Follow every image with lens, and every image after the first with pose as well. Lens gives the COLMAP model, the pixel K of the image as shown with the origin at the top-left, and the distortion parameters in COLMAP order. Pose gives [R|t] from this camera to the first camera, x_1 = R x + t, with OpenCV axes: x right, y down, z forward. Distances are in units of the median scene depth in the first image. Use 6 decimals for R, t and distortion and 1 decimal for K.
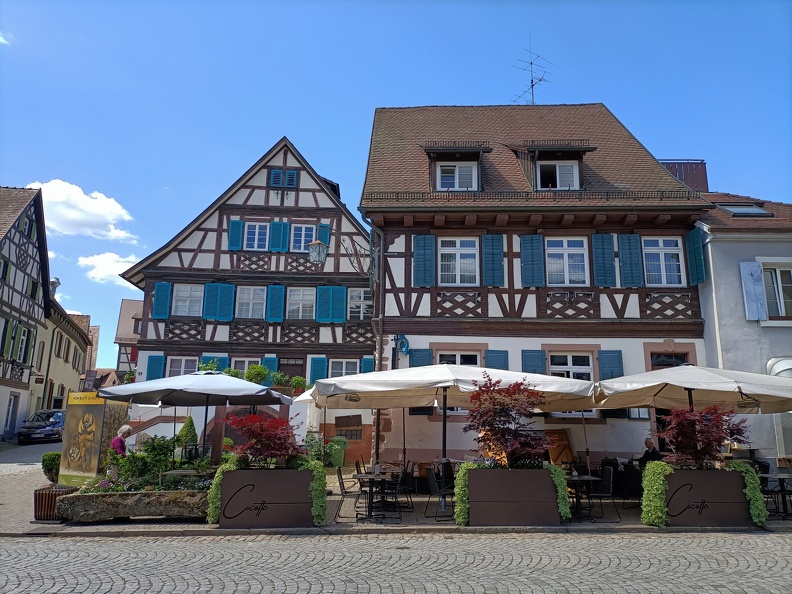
lens RADIAL K [[589.1, 0, 396.0], [0, 589.1, 297.0], [0, 0, 1]] dist [0.085404, -0.134797]
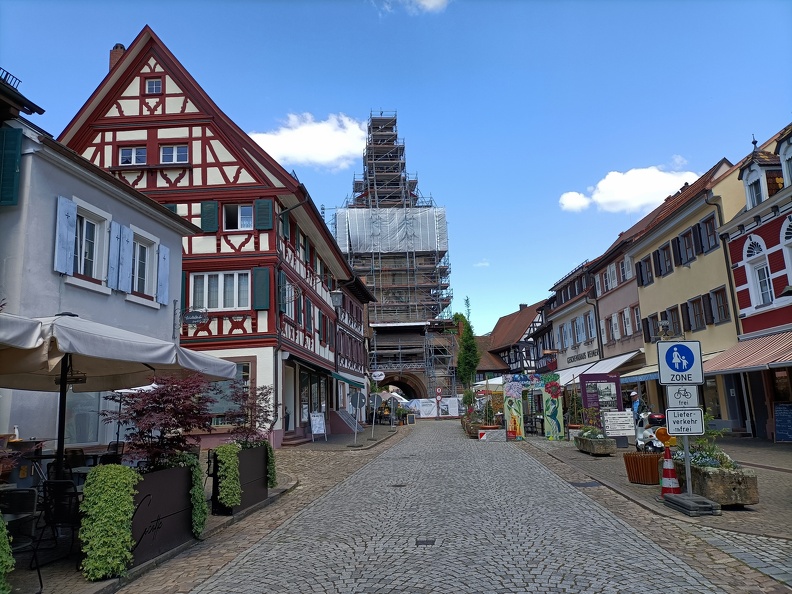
lens RADIAL K [[589.1, 0, 396.0], [0, 589.1, 297.0], [0, 0, 1]] dist [0.085404, -0.134797]
pose [[0.137269, 0.165657, 0.976583, -0.056114], [-0.188087, 0.972338, -0.138499, 0.059146], [-0.972512, -0.164671, 0.164630, 0.277481]]
